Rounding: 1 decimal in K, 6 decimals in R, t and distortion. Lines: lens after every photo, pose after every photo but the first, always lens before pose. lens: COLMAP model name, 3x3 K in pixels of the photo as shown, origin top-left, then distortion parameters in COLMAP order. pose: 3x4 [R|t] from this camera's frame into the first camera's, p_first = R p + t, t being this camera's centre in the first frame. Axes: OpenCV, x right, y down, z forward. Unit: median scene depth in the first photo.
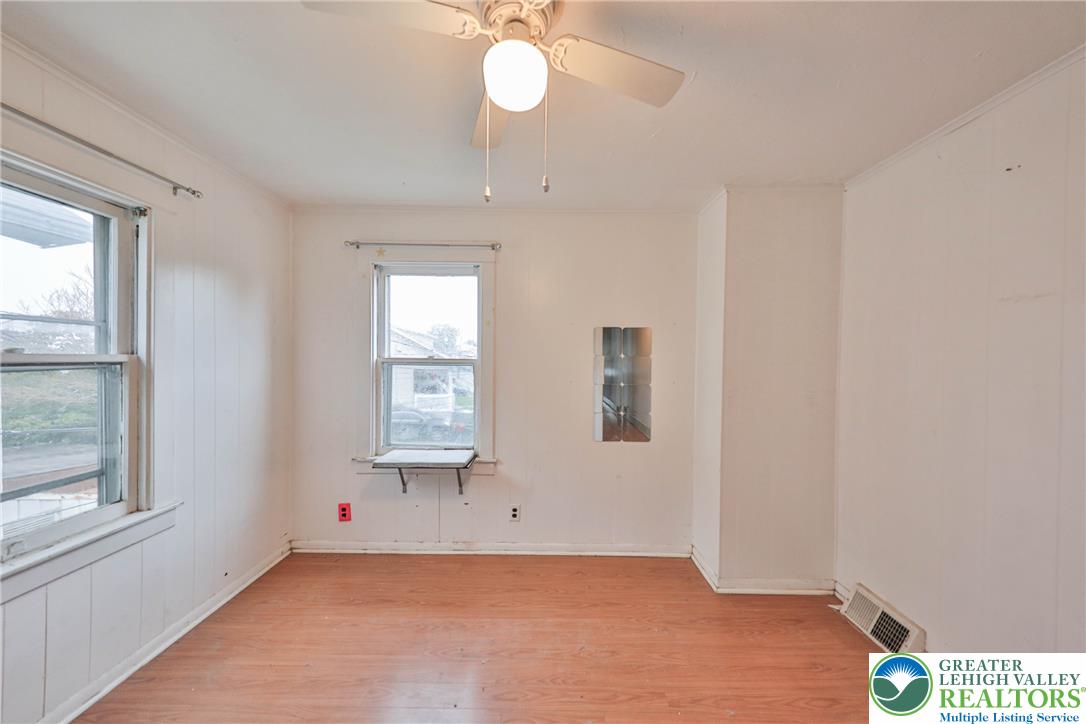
lens RADIAL K [[368.0, 0, 547.1], [0, 368.0, 360.9], [0, 0, 1]] dist [0.003739, -0.000967]
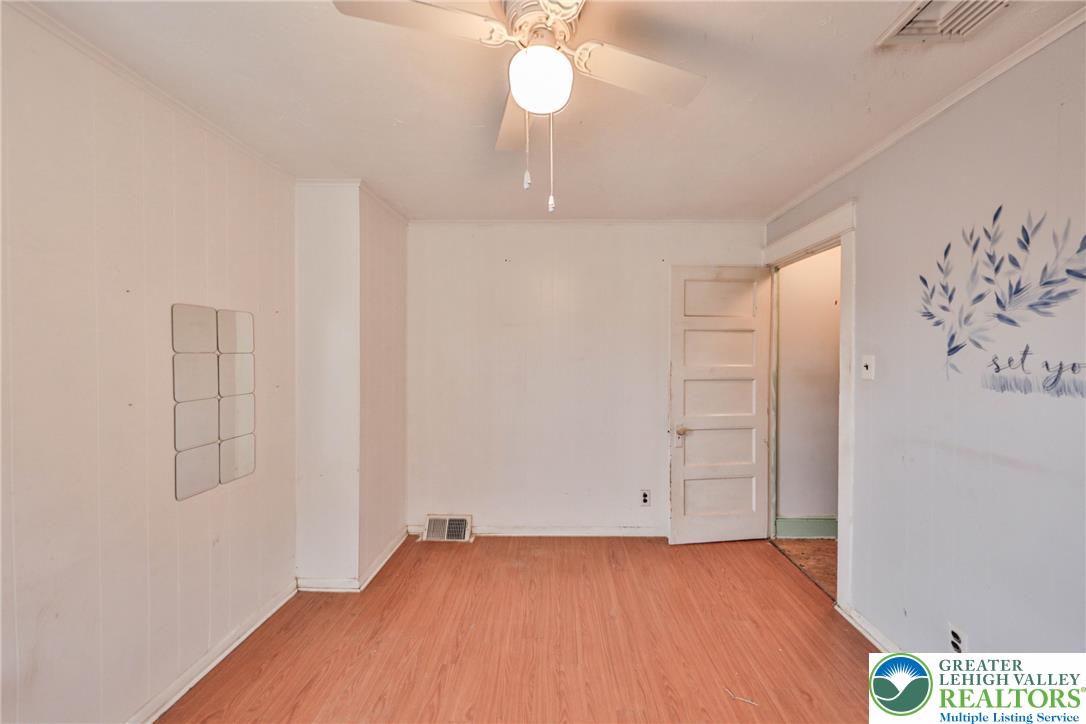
lens RADIAL K [[368.0, 0, 556.6], [0, 368.0, 364.5], [0, 0, 1]] dist [0.003739, -0.000967]
pose [[0.004790, -0.034260, 0.999401, -0.625612], [0.011098, 0.999353, 0.034205, -0.025501], [-0.999927, 0.010927, 0.005167, 0.534176]]
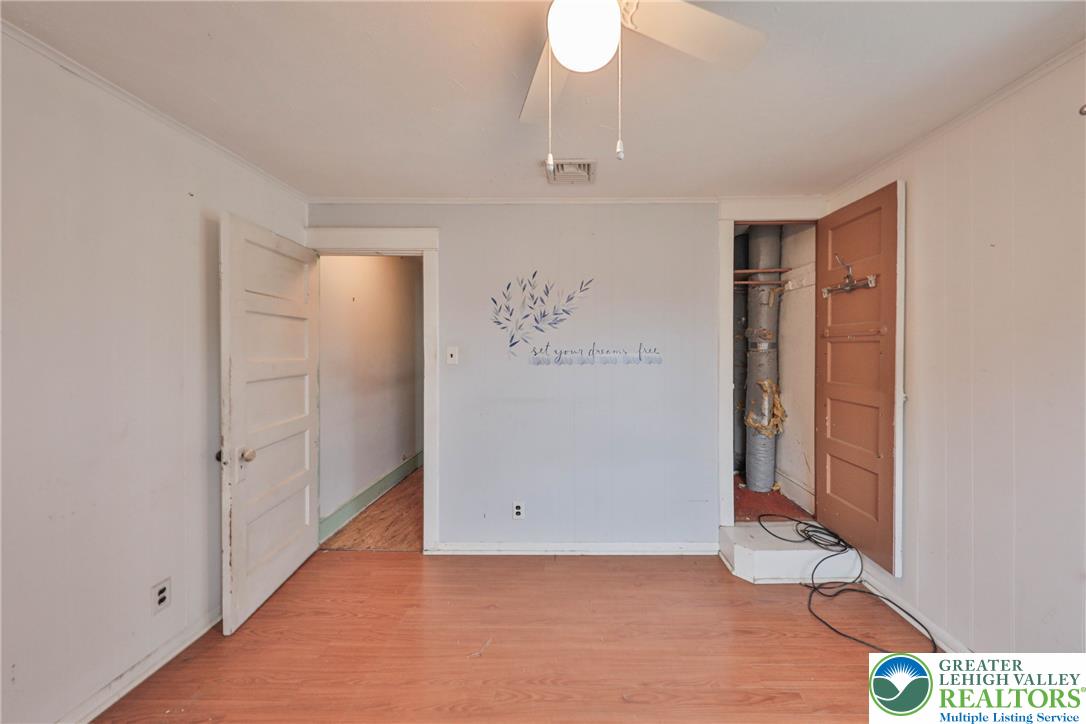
lens RADIAL K [[368.0, 0, 556.5], [0, 368.0, 348.4], [0, 0, 1]] dist [0.003739, -0.000967]
pose [[-0.999692, -0.008014, 0.023479, -0.002193], [-0.007798, 0.999926, 0.009294, -0.017116], [-0.023552, 0.009108, -0.999681, 1.081714]]
